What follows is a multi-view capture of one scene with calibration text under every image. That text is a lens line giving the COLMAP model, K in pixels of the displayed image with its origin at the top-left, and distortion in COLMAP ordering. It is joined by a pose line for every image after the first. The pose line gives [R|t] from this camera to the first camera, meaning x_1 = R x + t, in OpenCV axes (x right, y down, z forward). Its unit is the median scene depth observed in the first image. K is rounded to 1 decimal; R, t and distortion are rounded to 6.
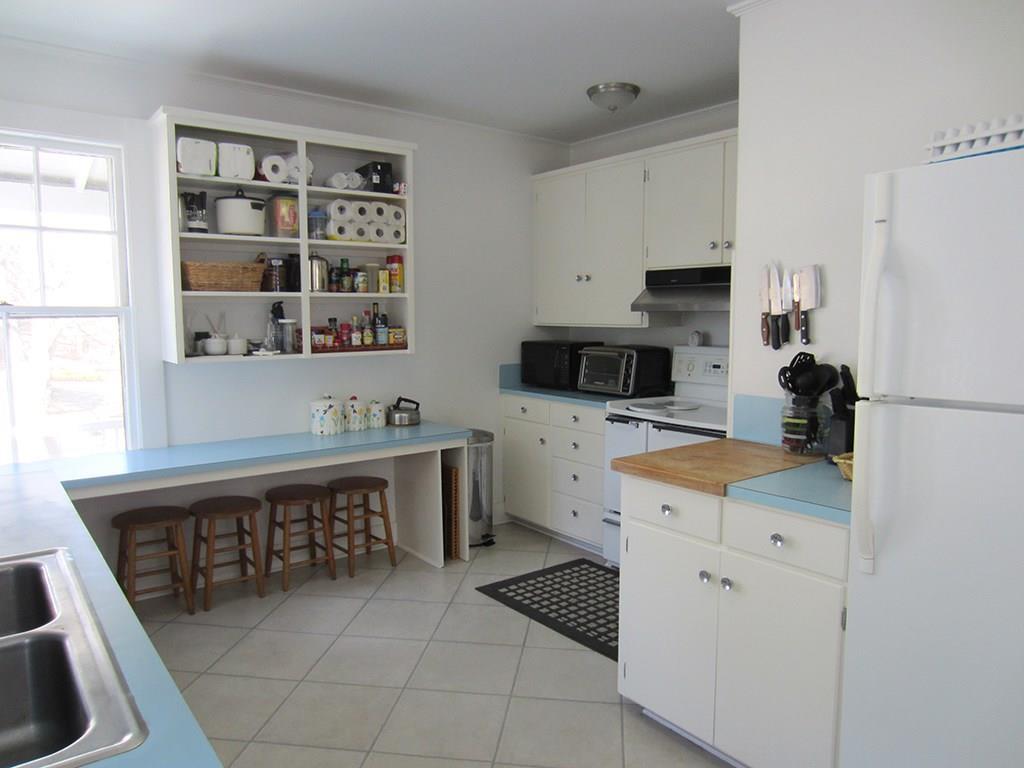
lens RADIAL K [[740.9, 0, 512.0], [0, 740.9, 384.0], [0, 0, 1]] dist [-0.006121, -0.002929]
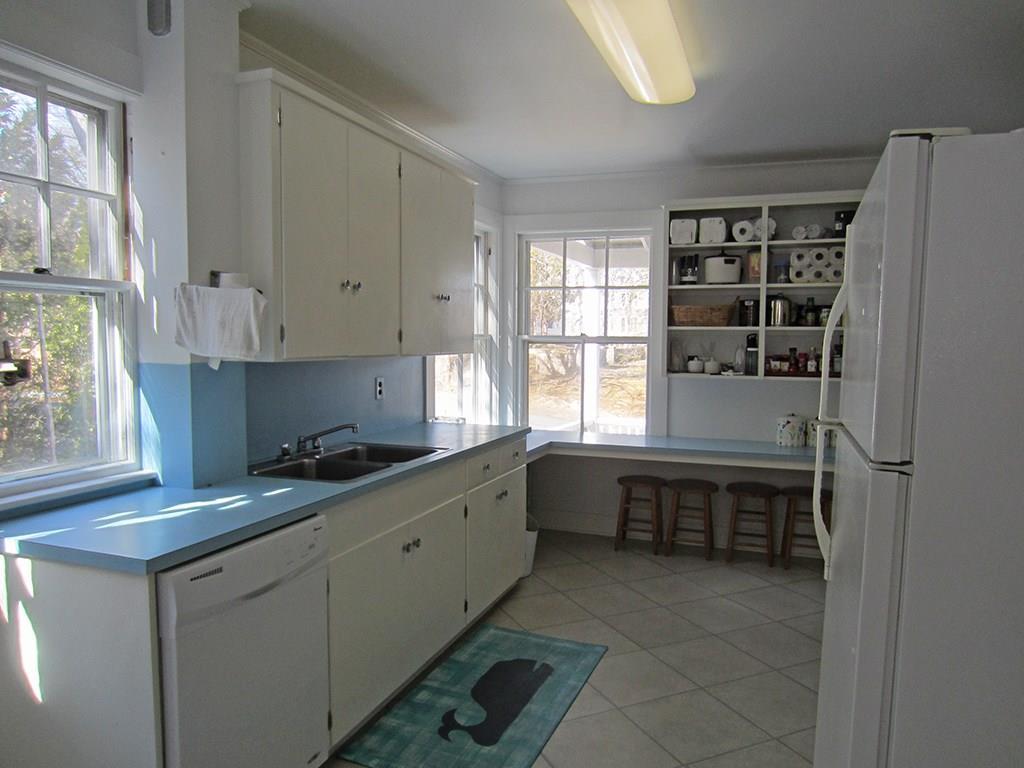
lens RADIAL K [[711.8, 0, 512.0], [0, 711.8, 384.0], [0, 0, 1]] dist [0.000915, 0.000084]
pose [[0.544348, 0.059697, -0.836732, 0.500325], [-0.096098, 0.995336, 0.008494, 0.002338], [0.833337, 0.075784, 0.547546, 0.004173]]
